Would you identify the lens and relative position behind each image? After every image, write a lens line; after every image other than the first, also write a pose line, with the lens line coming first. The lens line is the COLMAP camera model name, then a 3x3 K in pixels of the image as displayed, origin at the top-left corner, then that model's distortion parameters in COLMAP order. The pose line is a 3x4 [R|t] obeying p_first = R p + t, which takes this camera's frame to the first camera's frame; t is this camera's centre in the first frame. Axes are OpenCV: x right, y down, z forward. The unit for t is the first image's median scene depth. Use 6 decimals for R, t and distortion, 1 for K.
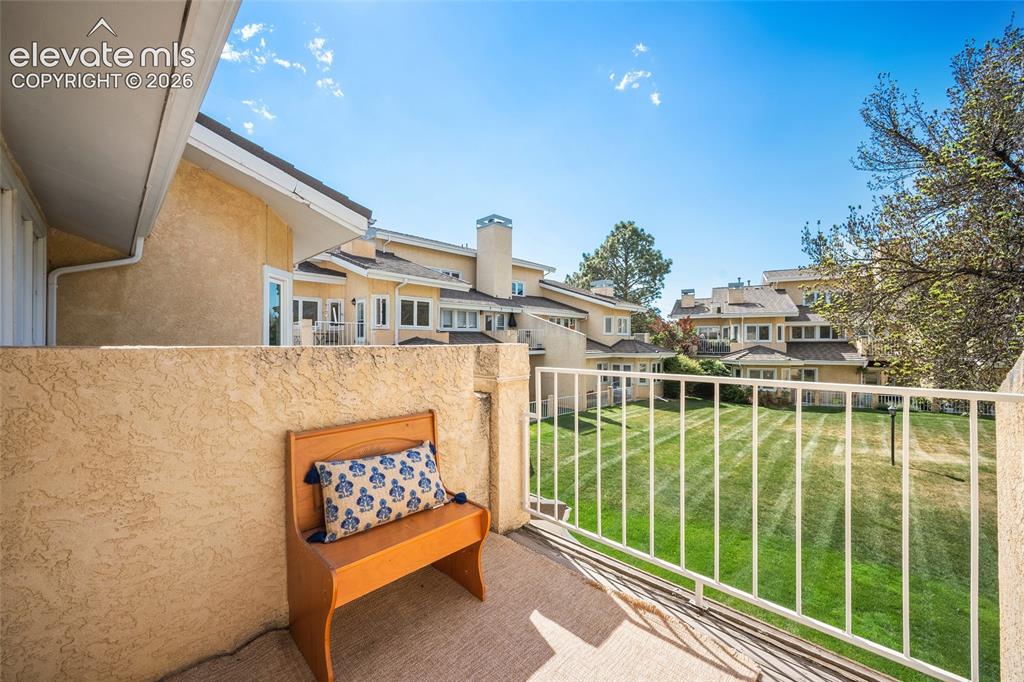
lens RADIAL K [[402.8, 0, 513.5], [0, 402.8, 341.2], [0, 0, 1]] dist [-0.001398, 0.001289]
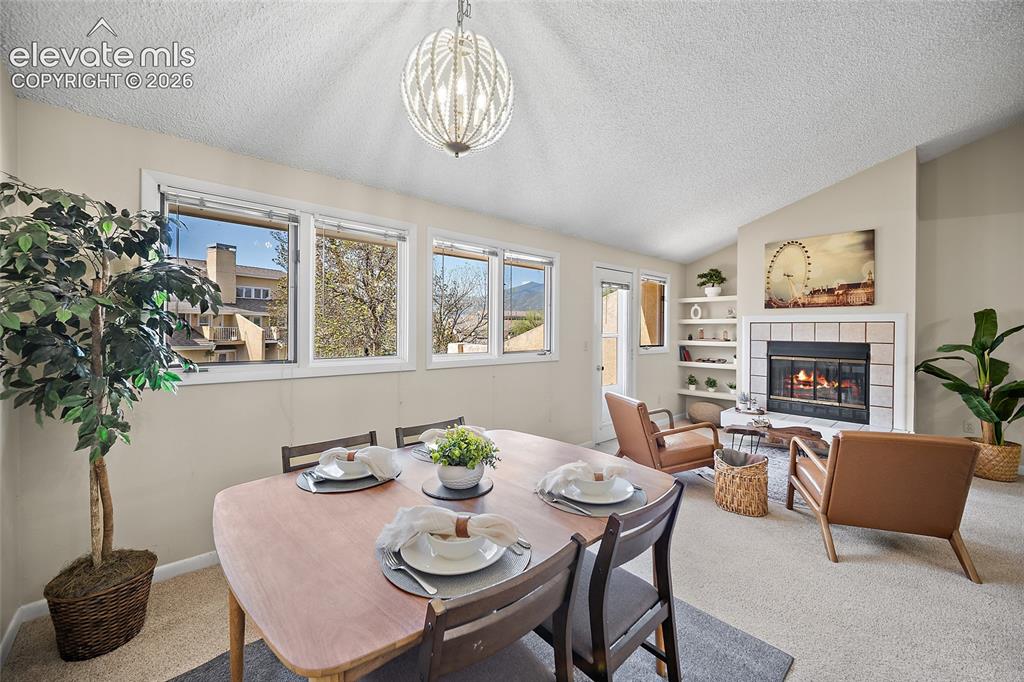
lens RADIAL K [[402.8, 0, 505.8], [0, 402.8, 329.0], [0, 0, 1]] dist [-0.001398, 0.001289]
pose [[0.072524, 0.002892, 0.997362, -0.219112], [-0.011698, 0.999929, -0.002049, -0.005718], [-0.997298, -0.011519, 0.072553, 0.053473]]
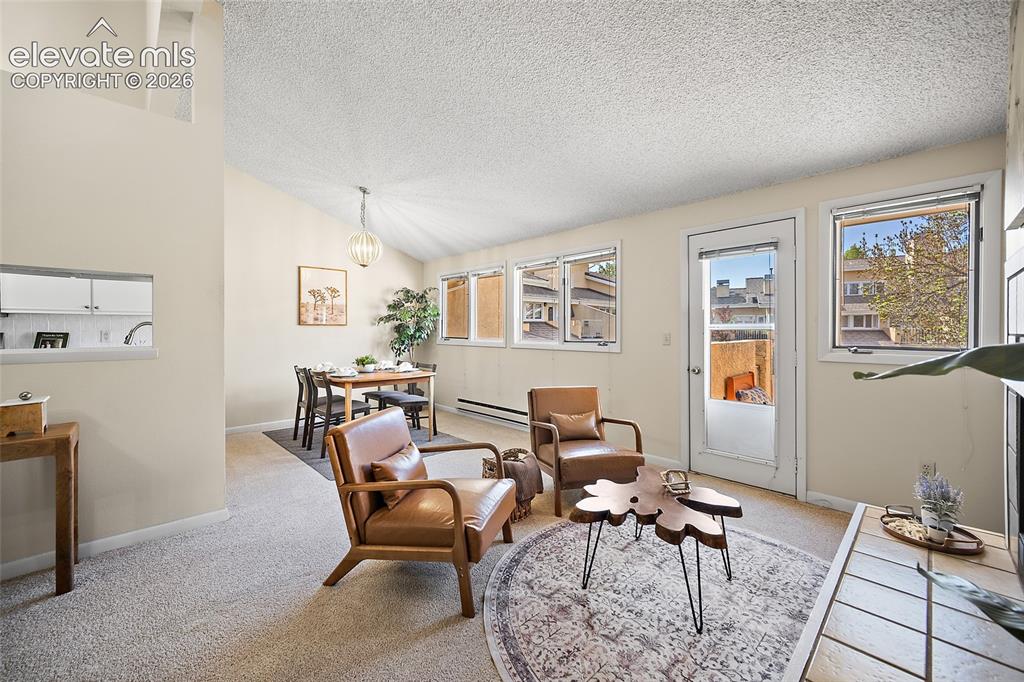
lens RADIAL K [[402.8, 0, 510.9], [0, 402.8, 333.5], [0, 0, 1]] dist [-0.001398, 0.001289]
pose [[0.999426, 0.000412, -0.033885, -0.107465], [0.000012, 0.999922, 0.012526, -0.003204], [0.033888, -0.012519, 0.999347, -0.092441]]
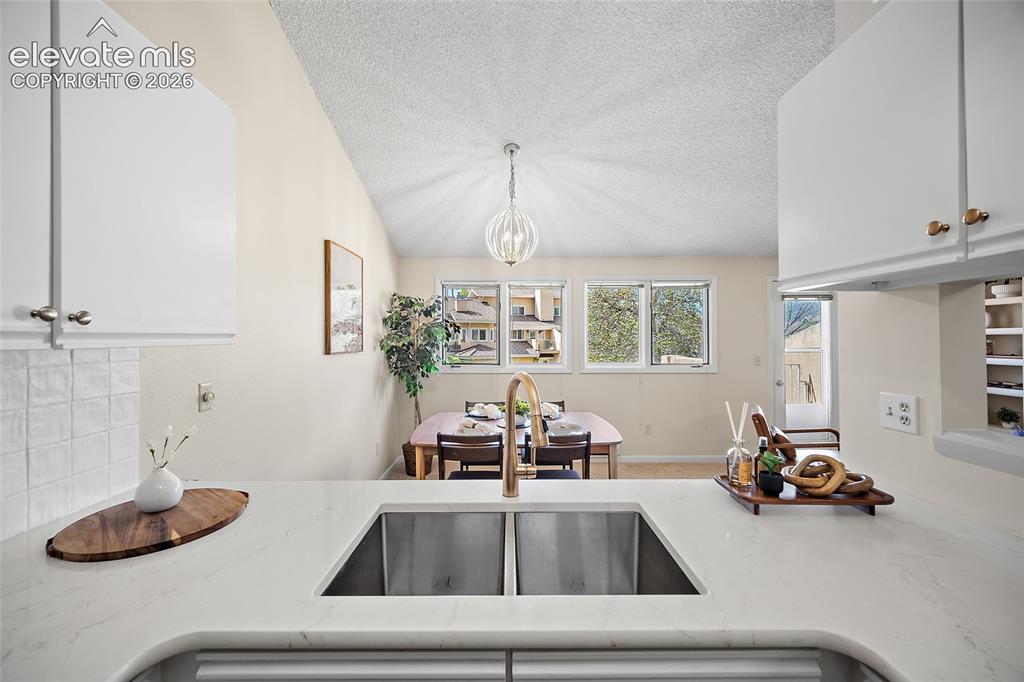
lens RADIAL K [[402.8, 0, 509.5], [0, 402.8, 338.4], [0, 0, 1]] dist [-0.001398, 0.001289]
pose [[0.714698, 0.000325, 0.699433, -0.243139], [-0.000186, 1.000000, -0.000275, -0.008465], [-0.699433, 0.000066, 0.714698, -0.010968]]
